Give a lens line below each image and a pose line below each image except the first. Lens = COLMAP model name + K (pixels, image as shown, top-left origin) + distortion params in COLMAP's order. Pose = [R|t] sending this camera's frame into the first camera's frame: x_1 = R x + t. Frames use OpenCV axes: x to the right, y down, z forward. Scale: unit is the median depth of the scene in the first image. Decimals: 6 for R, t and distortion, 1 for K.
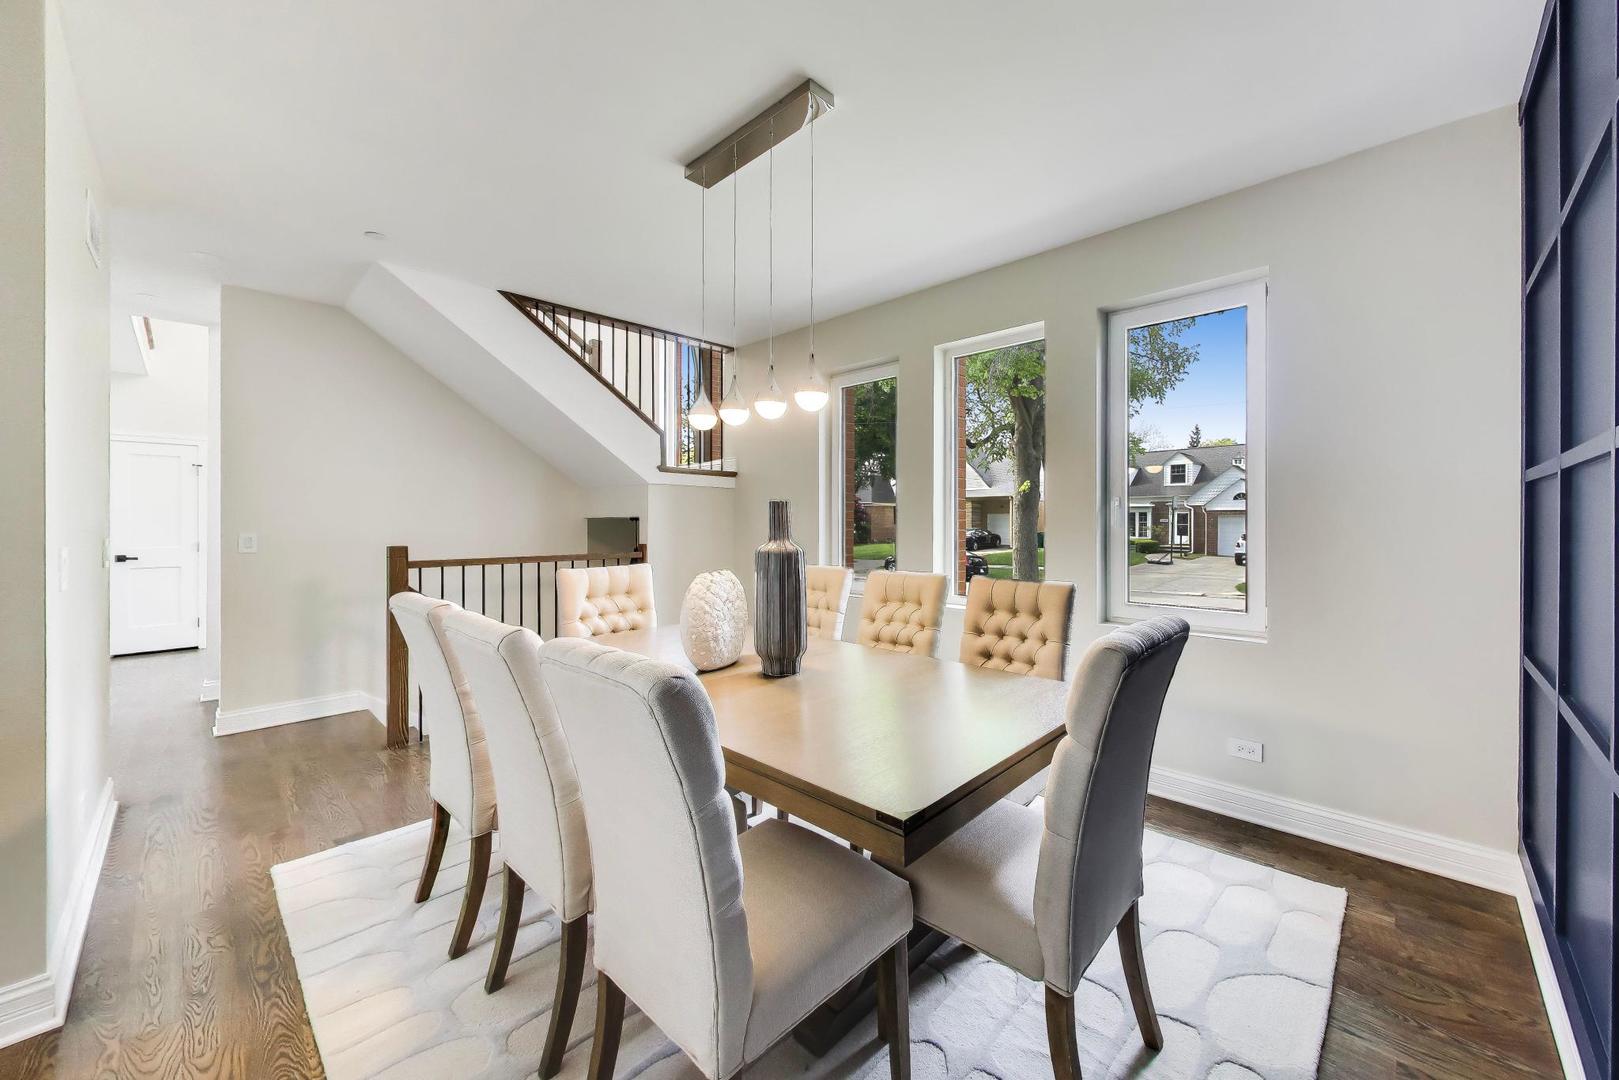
lens RADIAL K [[622.6, 0, 809.7], [0, 622.6, 525.6], [0, 0, 1]] dist [-0.002146, -0.000146]
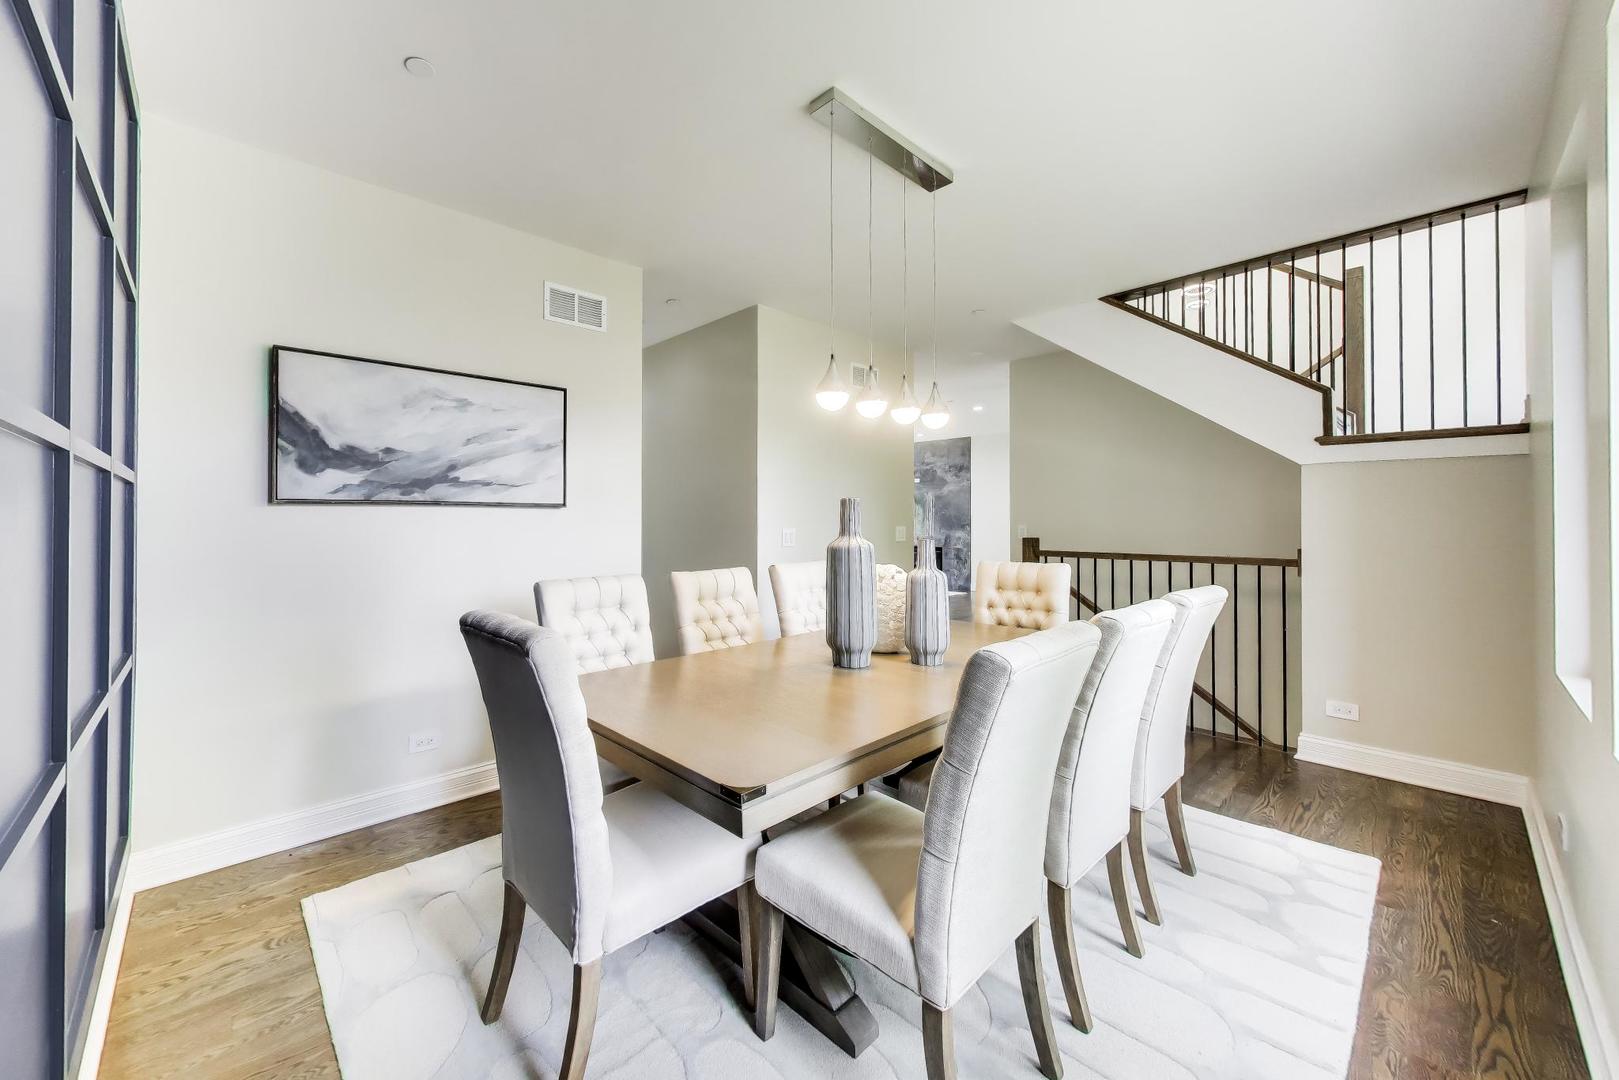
lens RADIAL K [[622.6, 0, 800.1], [0, 622.6, 515.2], [0, 0, 1]] dist [-0.002146, -0.000146]
pose [[-0.018948, -0.005161, -0.999807, 0.548145], [-0.002722, 0.999983, -0.005111, -0.004099], [0.999817, 0.002625, -0.018962, 0.505820]]
